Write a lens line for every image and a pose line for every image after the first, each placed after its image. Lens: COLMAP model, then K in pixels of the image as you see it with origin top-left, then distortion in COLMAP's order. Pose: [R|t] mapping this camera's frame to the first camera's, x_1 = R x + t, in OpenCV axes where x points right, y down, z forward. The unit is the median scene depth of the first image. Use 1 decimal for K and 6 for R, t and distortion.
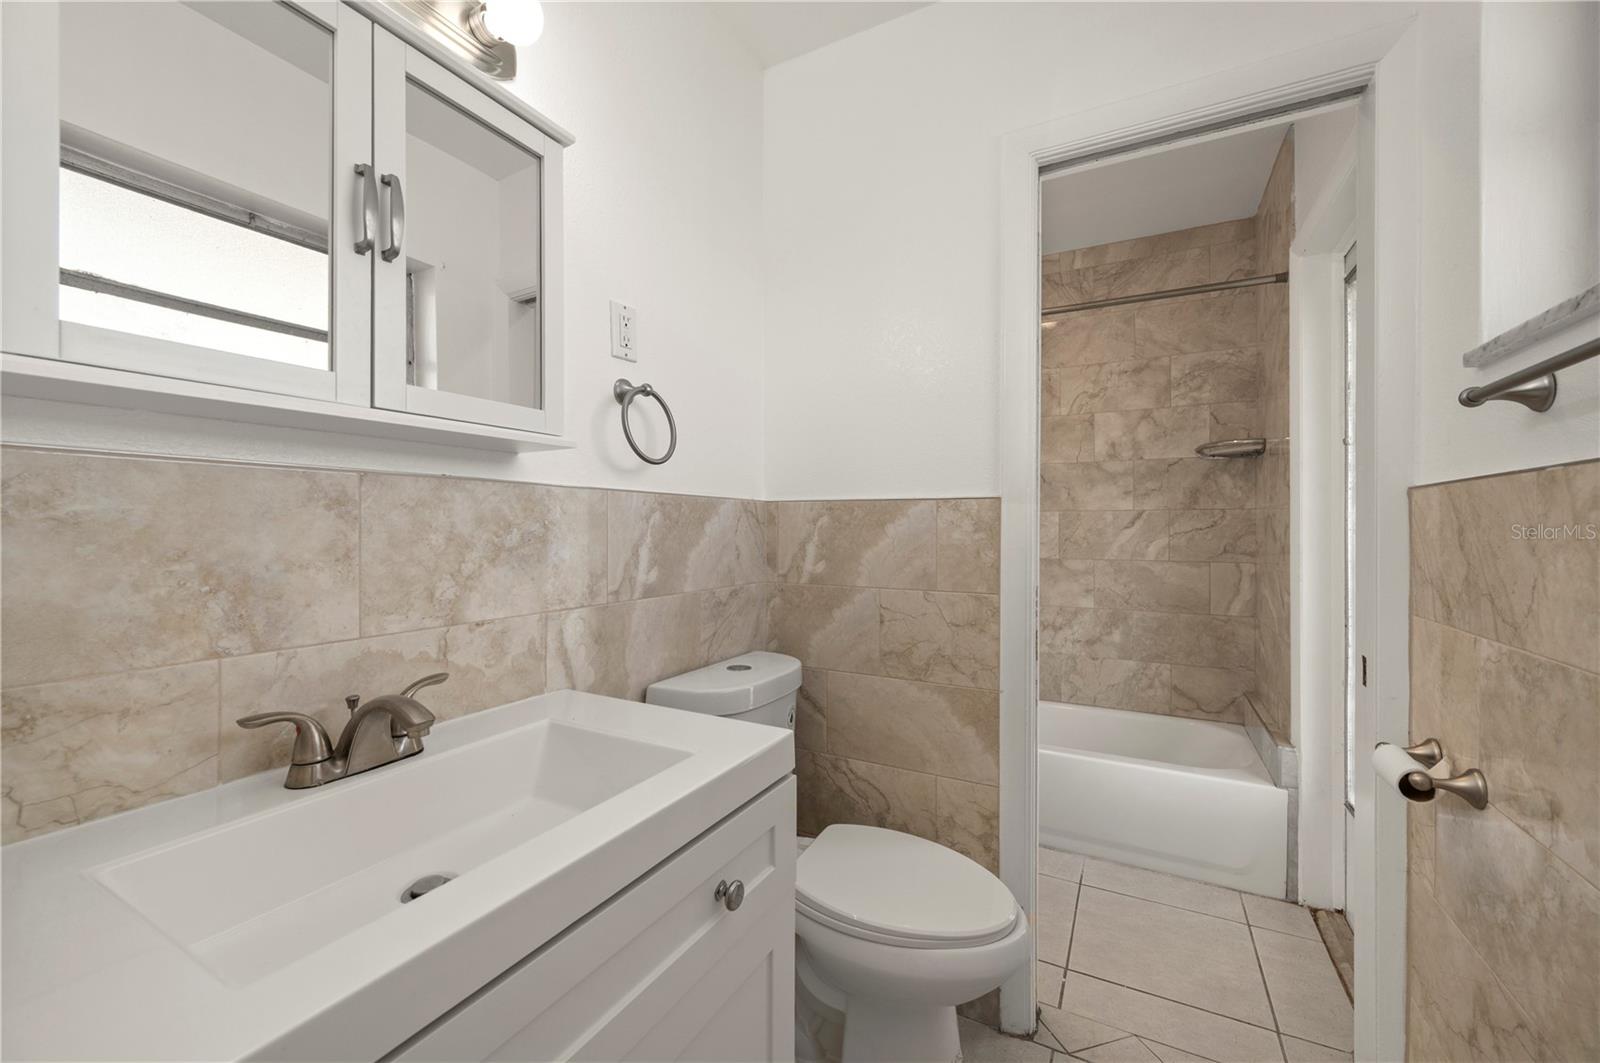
lens RADIAL K [[638.6, 0, 792.5], [0, 638.6, 530.3], [0, 0, 1]] dist [-0.000288, 0.000286]
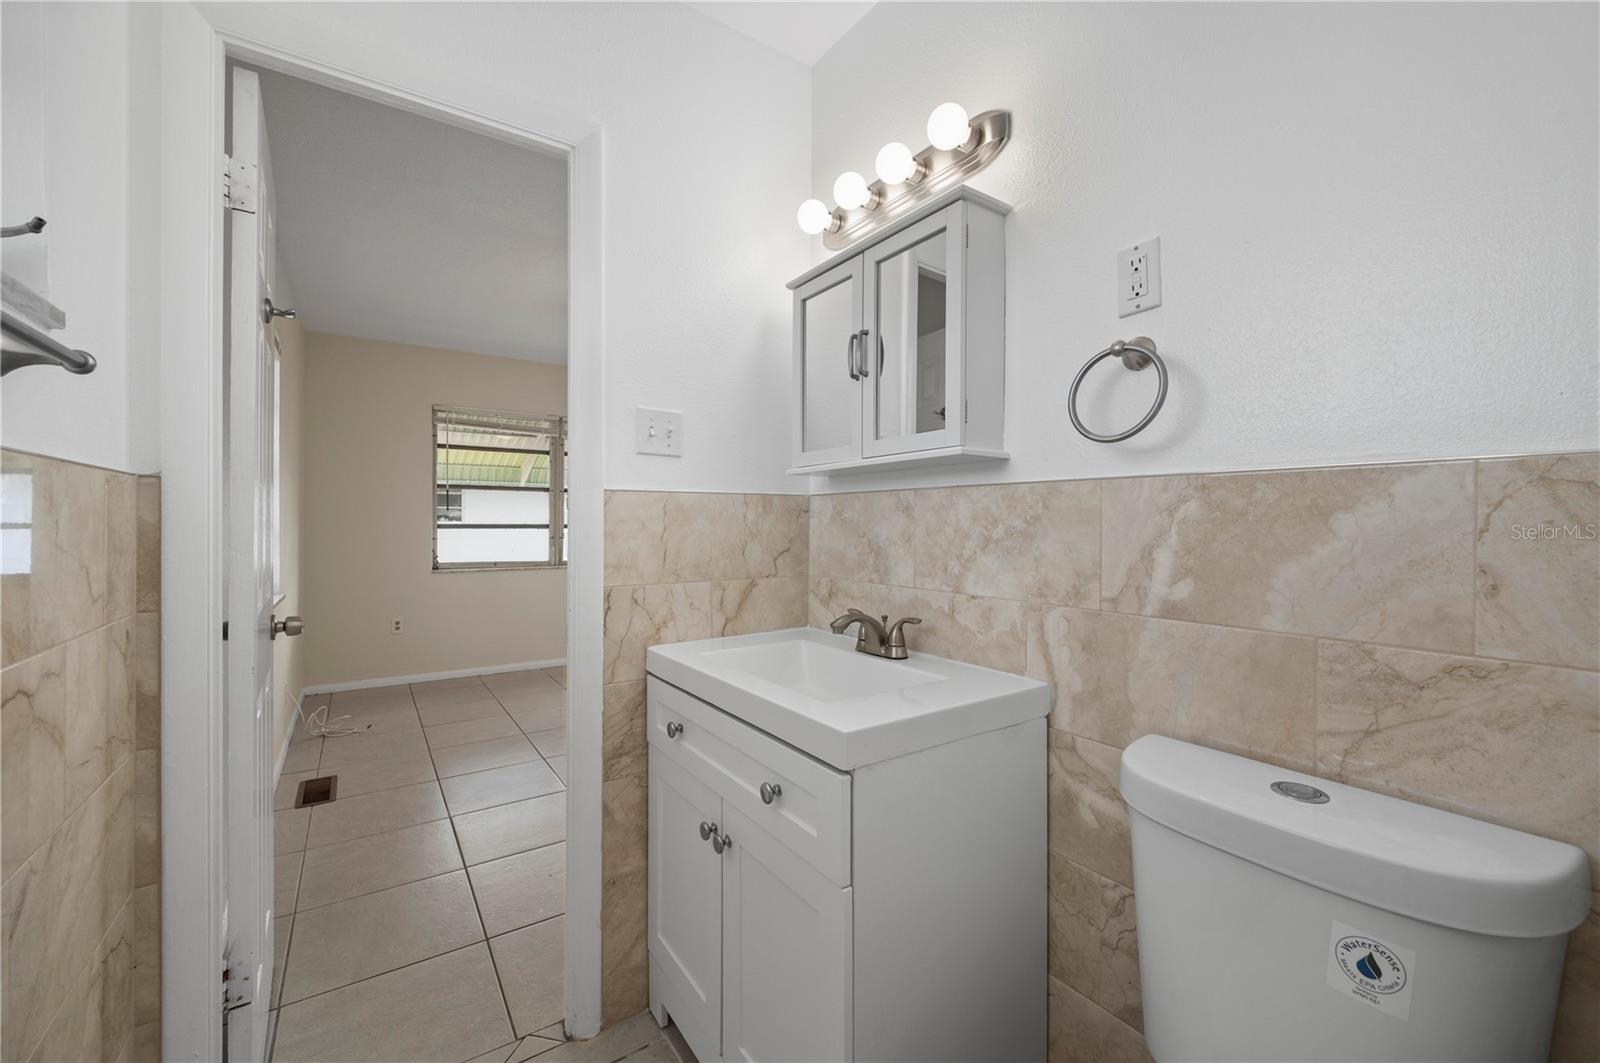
lens RADIAL K [[638.6, 0, 786.4], [0, 638.6, 519.5], [0, 0, 1]] dist [-0.000288, 0.000286]
pose [[-0.463838, -0.002432, -0.885917, 1.039601], [-0.002318, 0.999996, -0.001532, -0.010232], [0.885917, 0.001344, -0.463842, 1.572860]]
